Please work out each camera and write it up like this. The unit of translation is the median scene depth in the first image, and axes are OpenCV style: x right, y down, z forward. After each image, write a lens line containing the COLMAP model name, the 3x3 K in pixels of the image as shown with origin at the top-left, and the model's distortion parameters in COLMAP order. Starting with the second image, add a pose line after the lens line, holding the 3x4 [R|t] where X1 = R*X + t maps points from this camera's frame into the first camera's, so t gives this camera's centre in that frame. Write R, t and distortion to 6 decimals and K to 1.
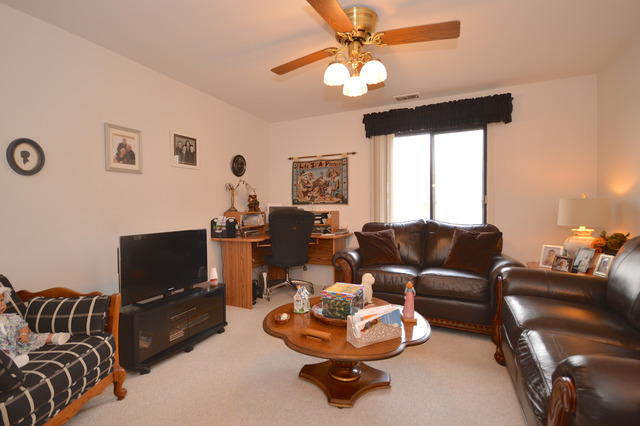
lens RADIAL K [[288.9, 0, 320.8], [0, 288.9, 212.3], [0, 0, 1]] dist [-0.000183, -0.003302]
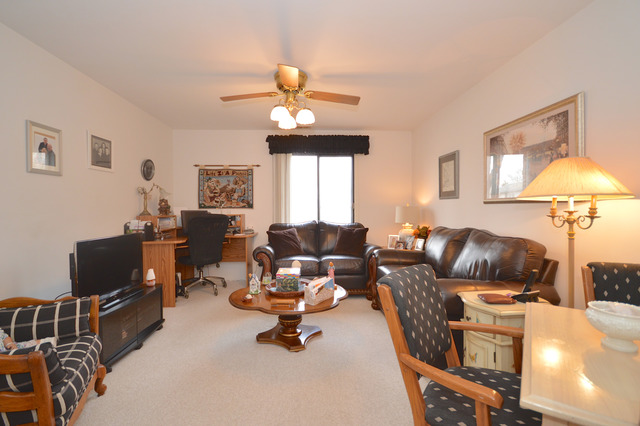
lens RADIAL K [[267.3, 0, 318.1], [0, 267.3, 211.7], [0, 0, 1]] dist [-0.010902, -0.000372]
pose [[0.889083, 0.000313, 0.457747, -0.262665], [0.004464, 0.999946, -0.009354, -0.005097], [-0.457725, 0.010360, 0.889033, -0.138828]]
